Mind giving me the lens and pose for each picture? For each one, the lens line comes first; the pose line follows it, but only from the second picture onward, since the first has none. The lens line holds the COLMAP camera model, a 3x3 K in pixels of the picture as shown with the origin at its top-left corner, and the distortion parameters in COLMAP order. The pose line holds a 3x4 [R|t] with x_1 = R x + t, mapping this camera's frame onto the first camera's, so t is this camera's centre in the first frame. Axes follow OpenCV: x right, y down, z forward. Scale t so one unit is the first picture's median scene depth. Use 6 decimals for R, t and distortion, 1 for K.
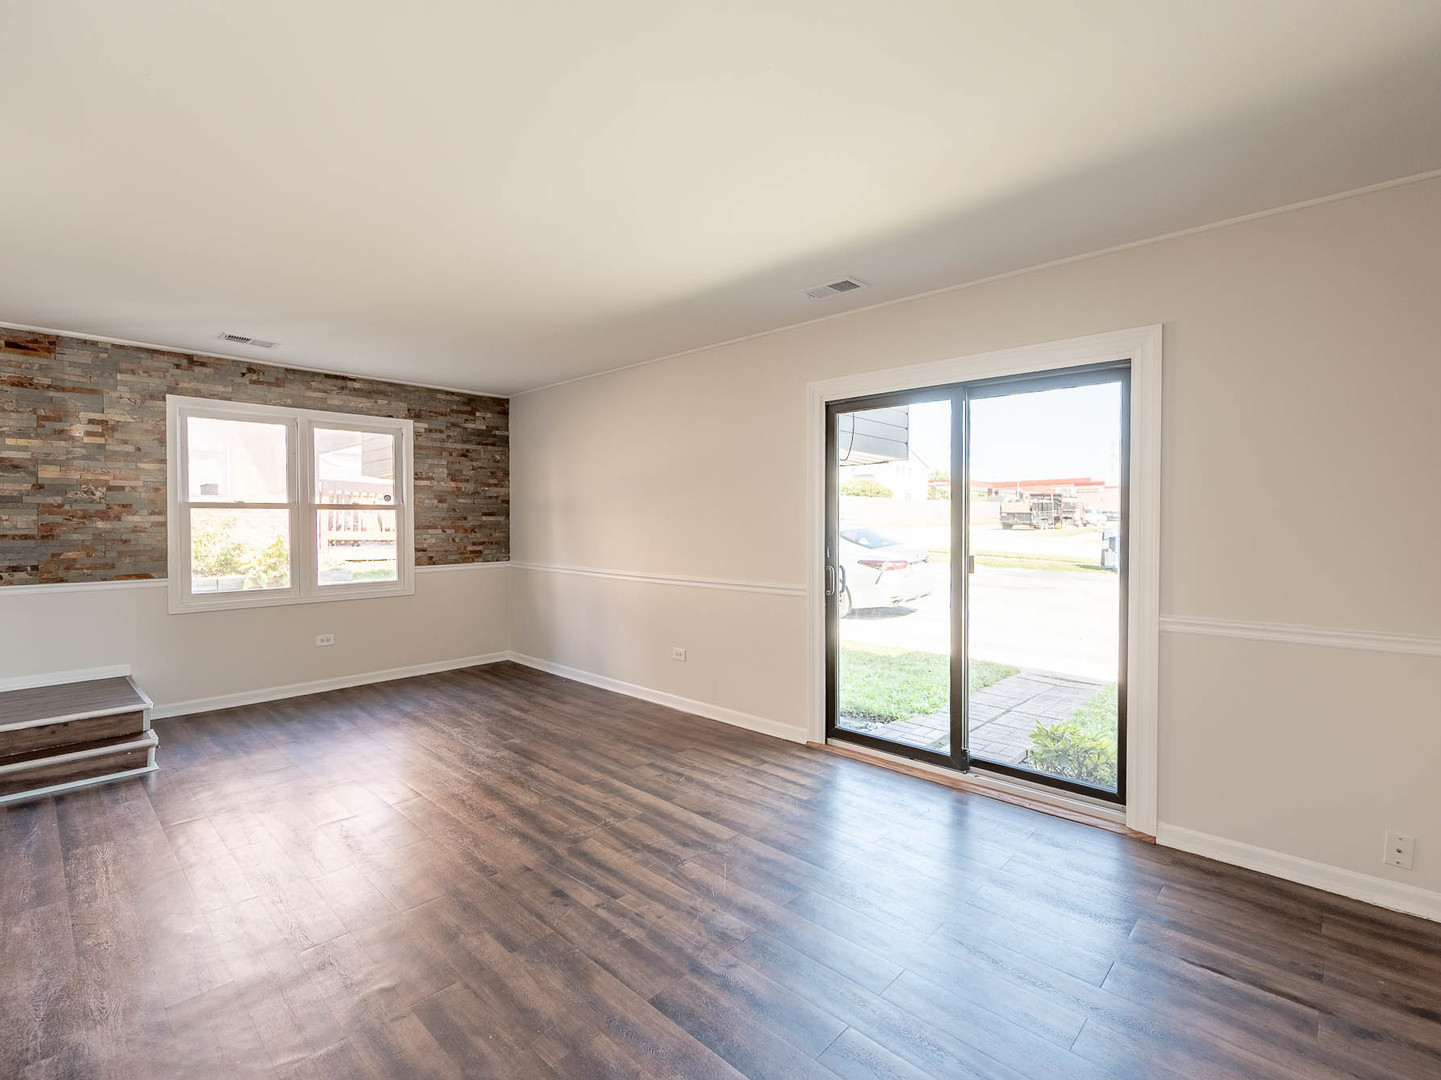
lens RADIAL K [[651.6, 0, 727.9], [0, 651.6, 538.6], [0, 0, 1]] dist [-0.002801, -0.000506]
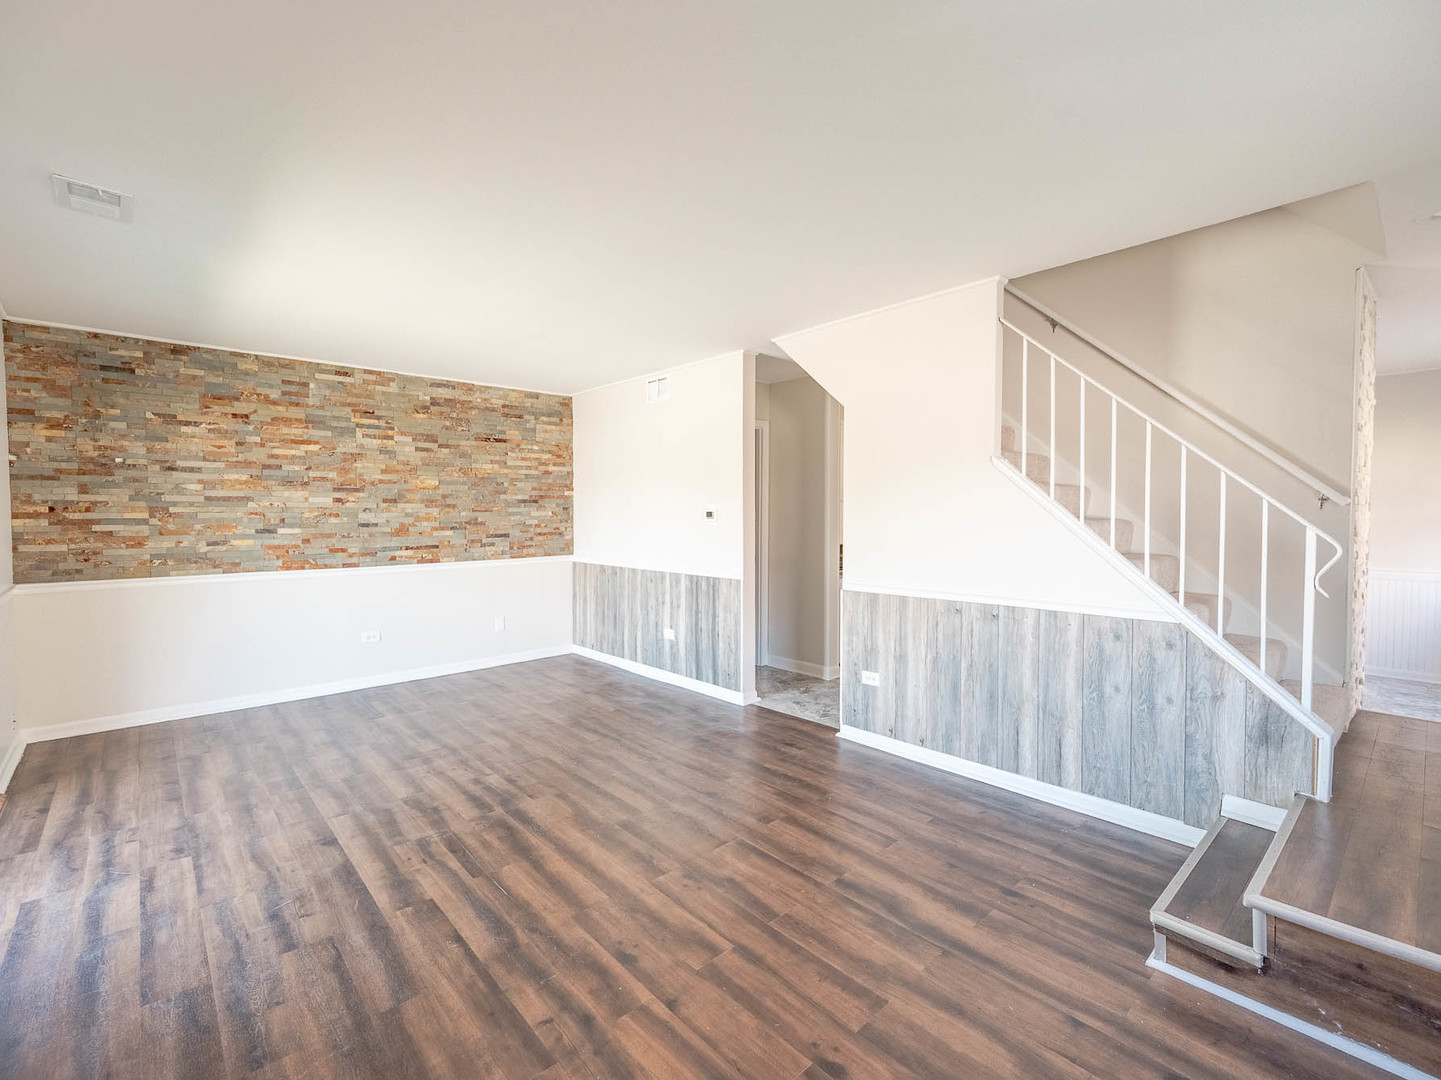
lens RADIAL K [[651.6, 0, 719.9], [0, 651.6, 535.5], [0, 0, 1]] dist [-0.002801, -0.000506]
pose [[-0.995652, 0.000985, 0.093143, -0.654423], [0.005803, 0.998658, 0.051469, -0.045538], [-0.092967, 0.051786, -0.994322, 1.814359]]
